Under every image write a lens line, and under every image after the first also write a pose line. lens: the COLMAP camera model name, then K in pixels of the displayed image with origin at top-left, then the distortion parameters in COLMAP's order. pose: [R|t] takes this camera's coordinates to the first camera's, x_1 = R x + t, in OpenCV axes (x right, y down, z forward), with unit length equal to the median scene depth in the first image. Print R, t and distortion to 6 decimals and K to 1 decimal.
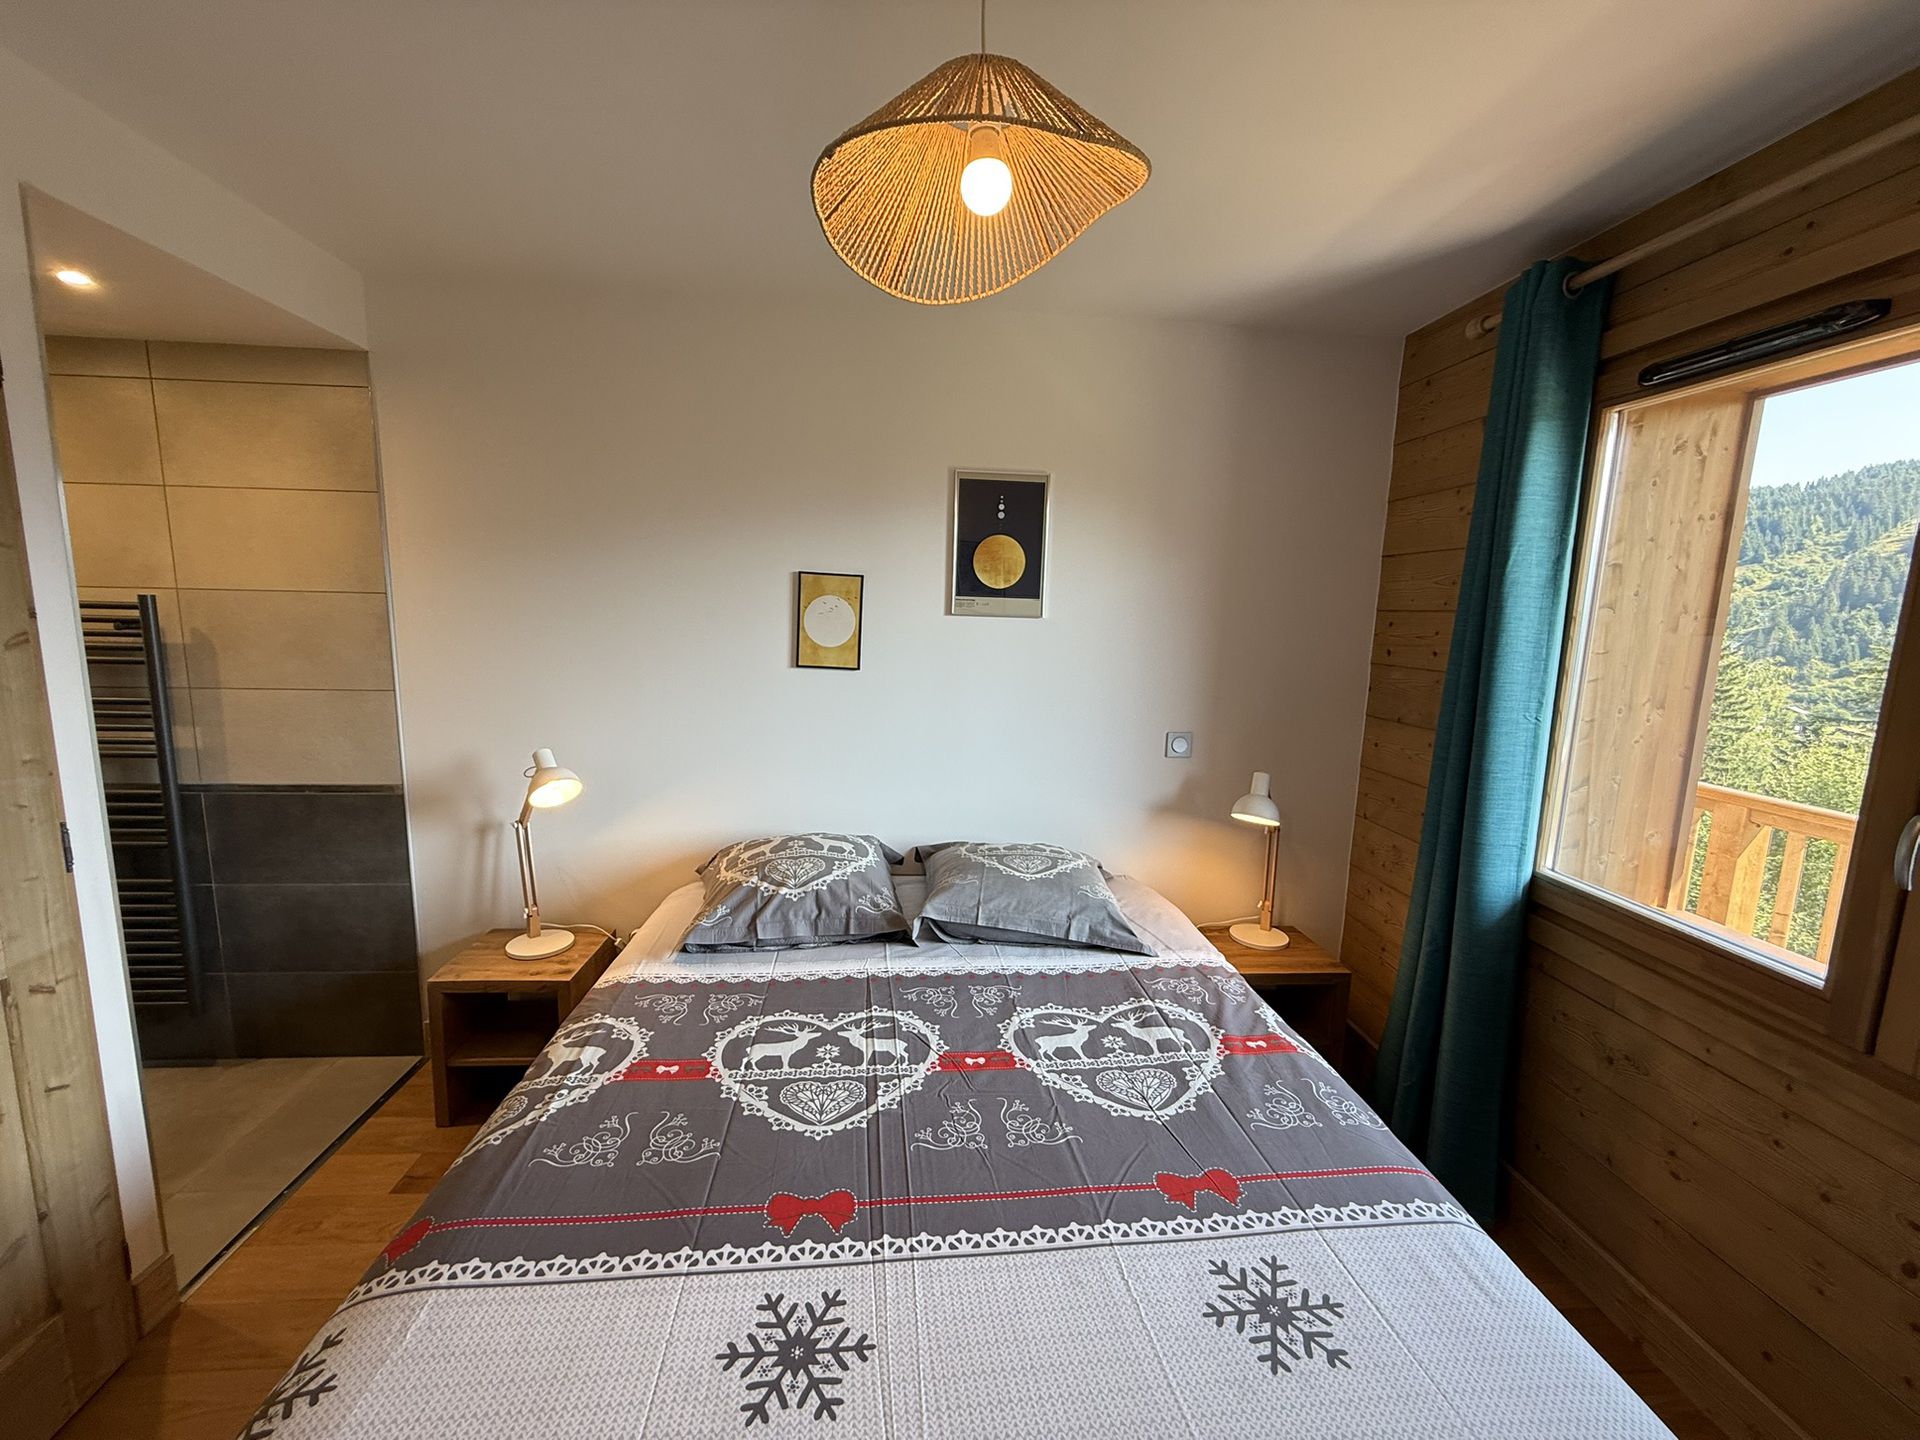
lens RADIAL K [[759.5, 0, 957.0], [0, 759.5, 718.8], [0, 0, 1]] dist [0.001092, 0.000037]
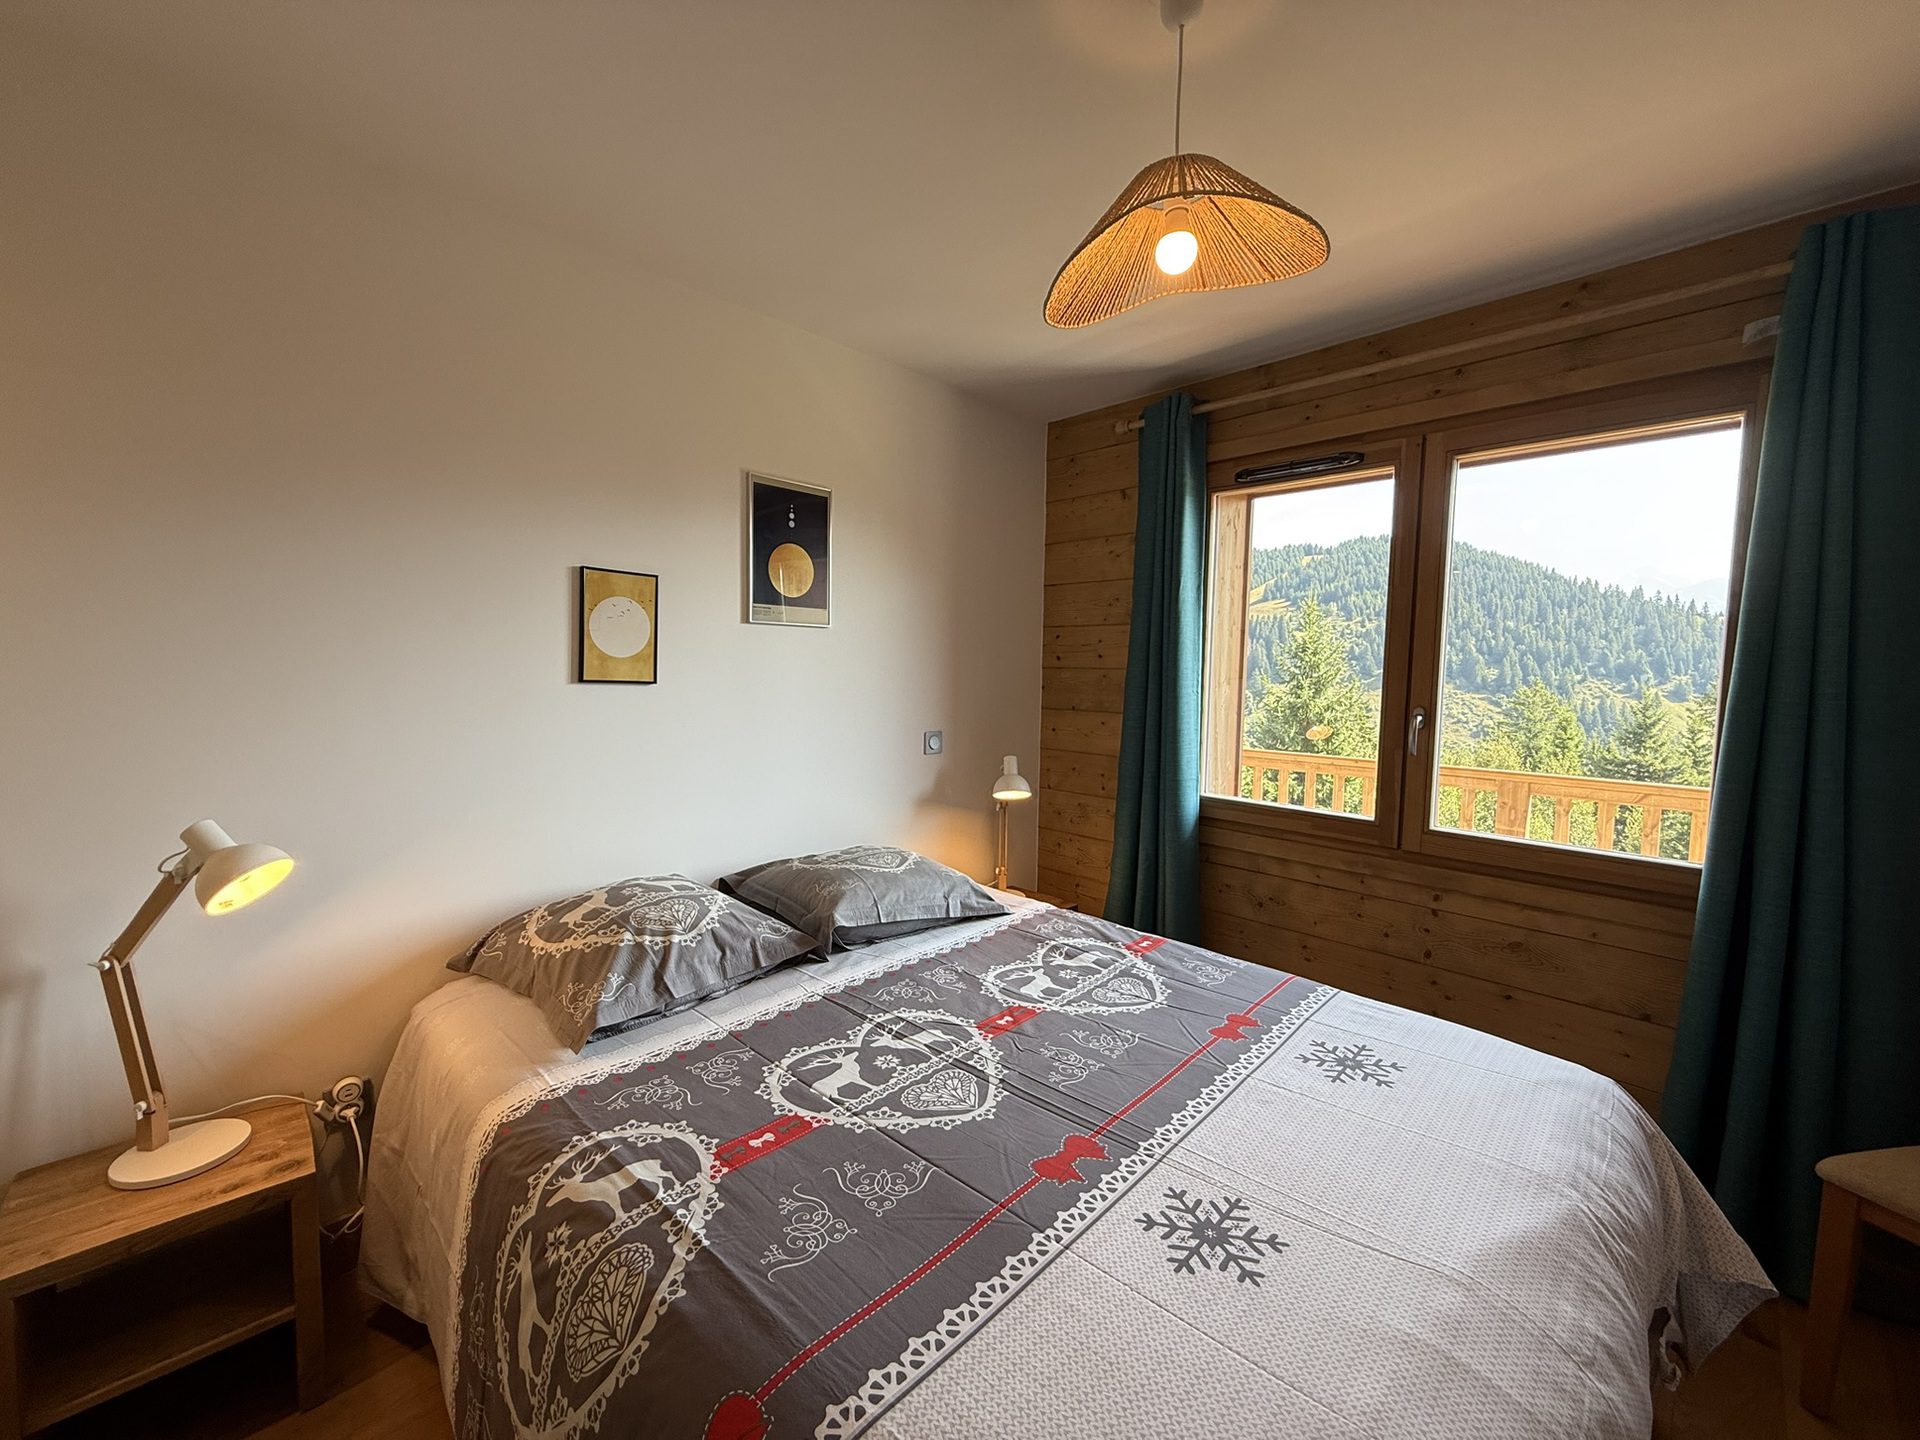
lens RADIAL K [[764.2, 0, 939.6], [0, 764.2, 718.6], [0, 0, 1]] dist [-0.000339, 0.000223]
pose [[0.766991, -0.060880, 0.638763, -0.549769], [0.098481, 0.994863, -0.023431, 0.034810], [-0.634055, 0.080877, 0.769047, 0.154805]]
